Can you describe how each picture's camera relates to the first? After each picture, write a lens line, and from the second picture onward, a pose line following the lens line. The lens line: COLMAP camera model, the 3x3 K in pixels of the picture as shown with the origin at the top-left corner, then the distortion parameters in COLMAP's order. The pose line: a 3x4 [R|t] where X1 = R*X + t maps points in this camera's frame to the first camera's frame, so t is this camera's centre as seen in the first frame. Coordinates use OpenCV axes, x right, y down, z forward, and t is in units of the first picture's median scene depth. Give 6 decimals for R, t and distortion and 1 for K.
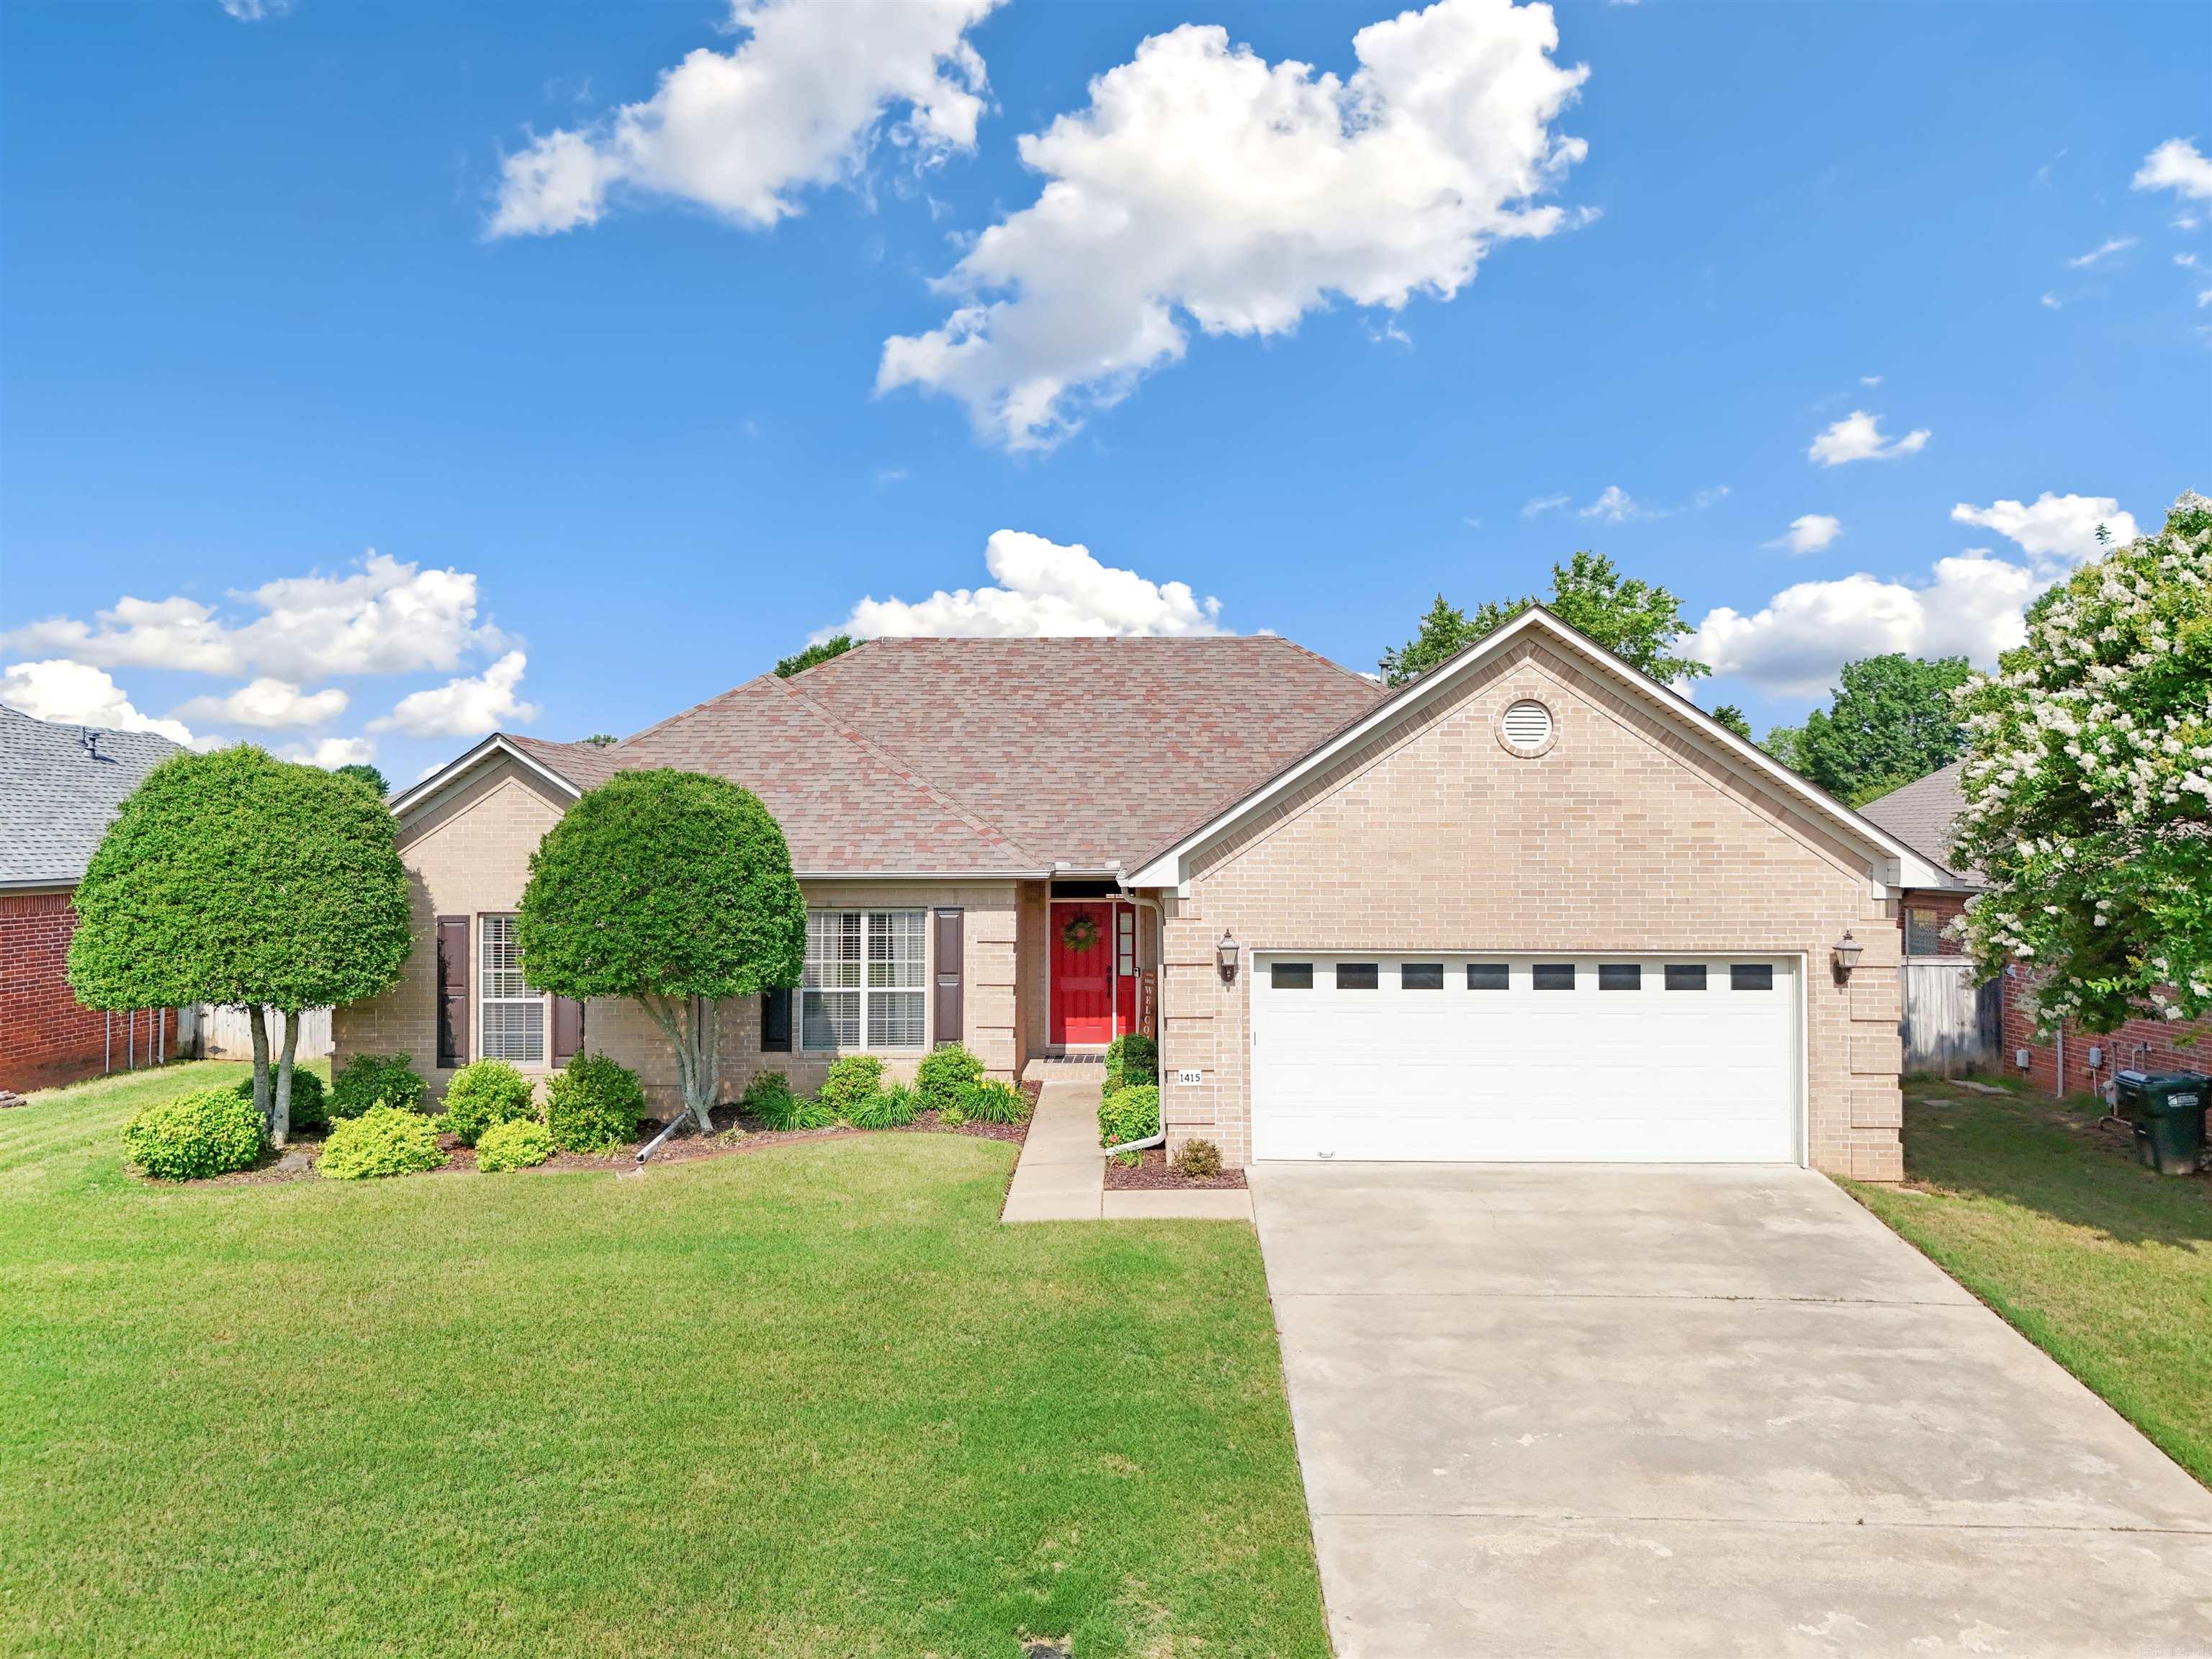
lens RADIAL K [[1559.1, 0, 1106.0], [0, 1559.1, 829.5], [0, 0, 1]] dist [0.035778, -0.003982]
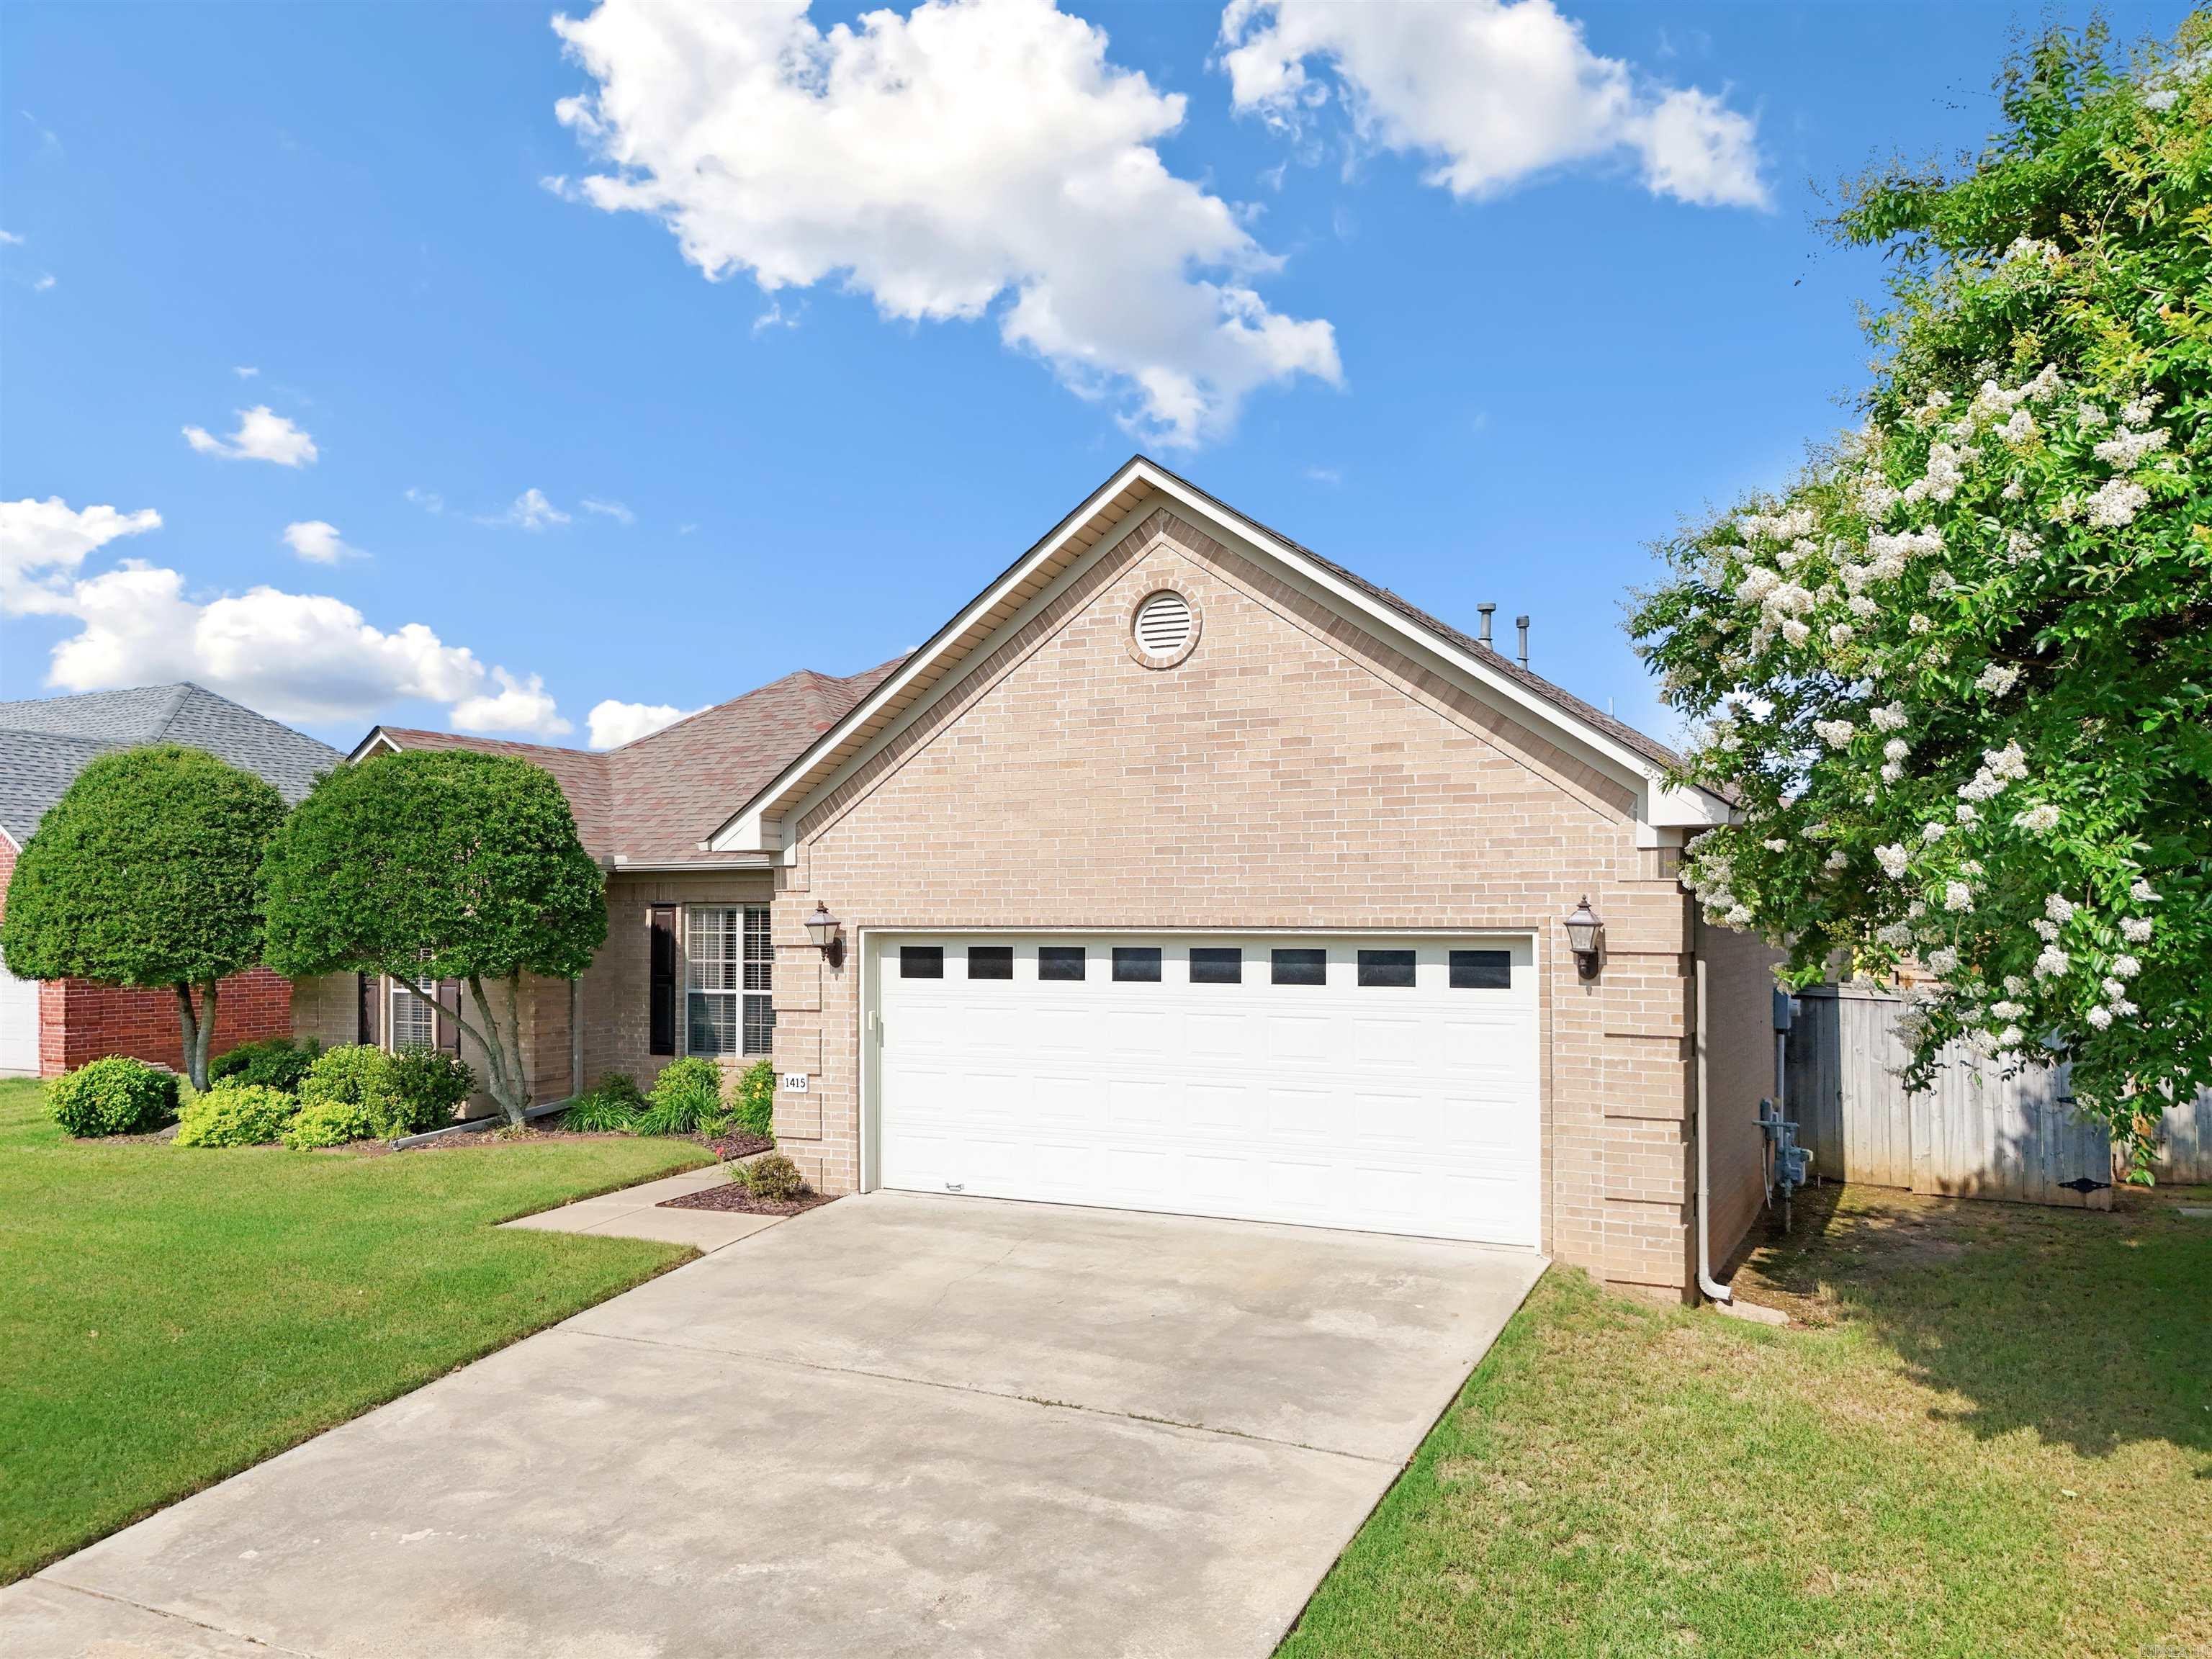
lens RADIAL K [[1602.1, 0, 1105.3], [0, 1602.1, 883.6], [0, 0, 1]] dist [0.036047, -0.002525]
pose [[0.900447, -0.009930, -0.434853, 0.575968], [0.004954, 0.999909, -0.012574, 0.065653], [0.434939, 0.009168, 0.900413, 0.304347]]
